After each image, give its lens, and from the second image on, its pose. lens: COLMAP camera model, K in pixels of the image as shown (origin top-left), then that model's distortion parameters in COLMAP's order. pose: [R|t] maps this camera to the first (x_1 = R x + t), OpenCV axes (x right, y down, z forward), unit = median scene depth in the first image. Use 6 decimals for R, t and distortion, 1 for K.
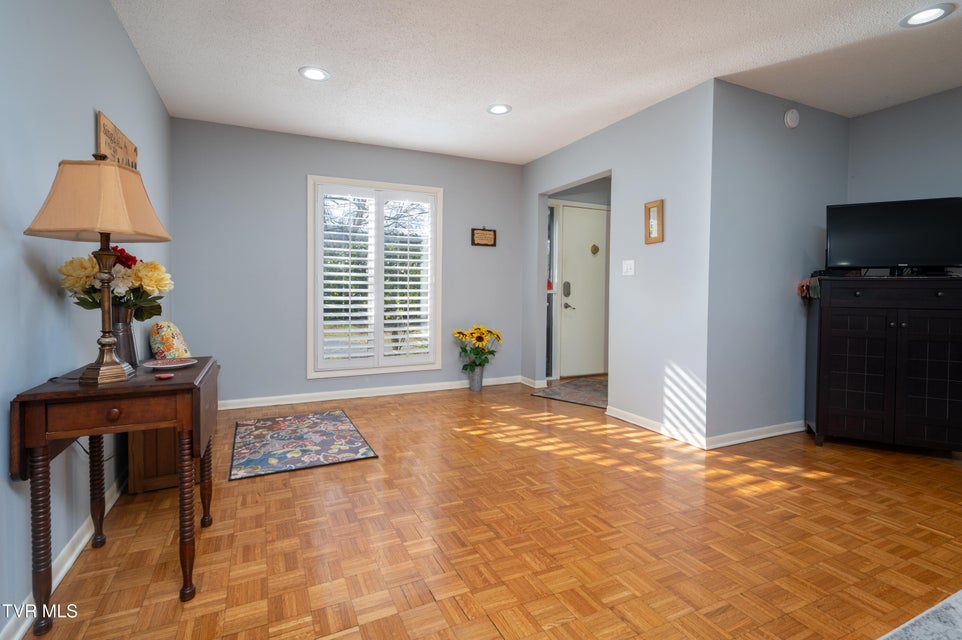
lens RADIAL K [[428.1, 0, 480.8], [0, 428.1, 302.4], [0, 0, 1]] dist [0.000214, -0.000345]
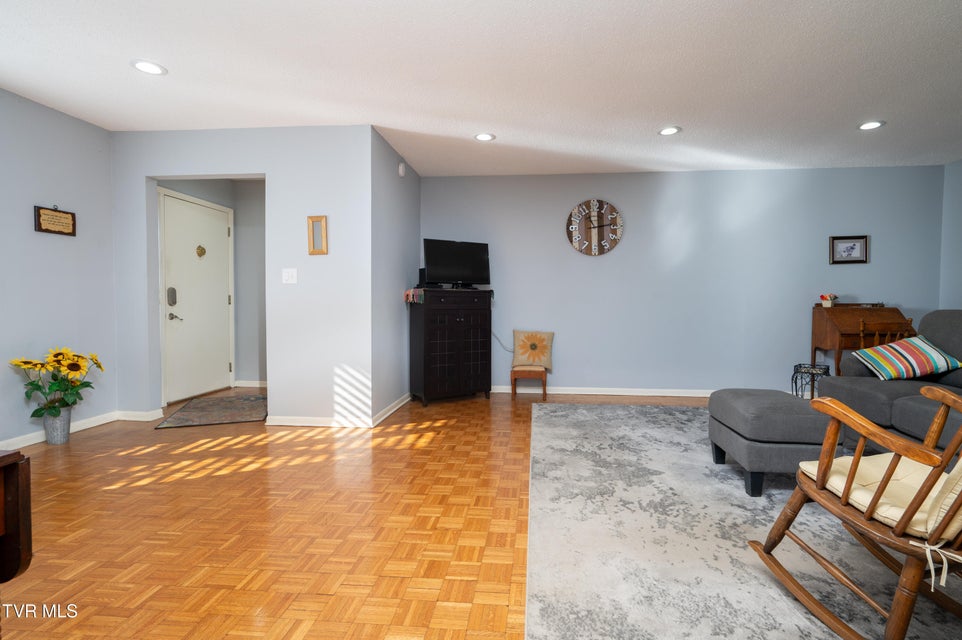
lens RADIAL K [[457.6, 0, 481.0], [0, 457.6, 320.0], [0, 0, 1]] dist [-0.010888, -0.000248]
pose [[0.514887, -0.041714, 0.856242, -0.390627], [0.023169, 0.999128, 0.034743, -0.003405], [-0.856945, 0.001950, 0.515405, 0.051734]]
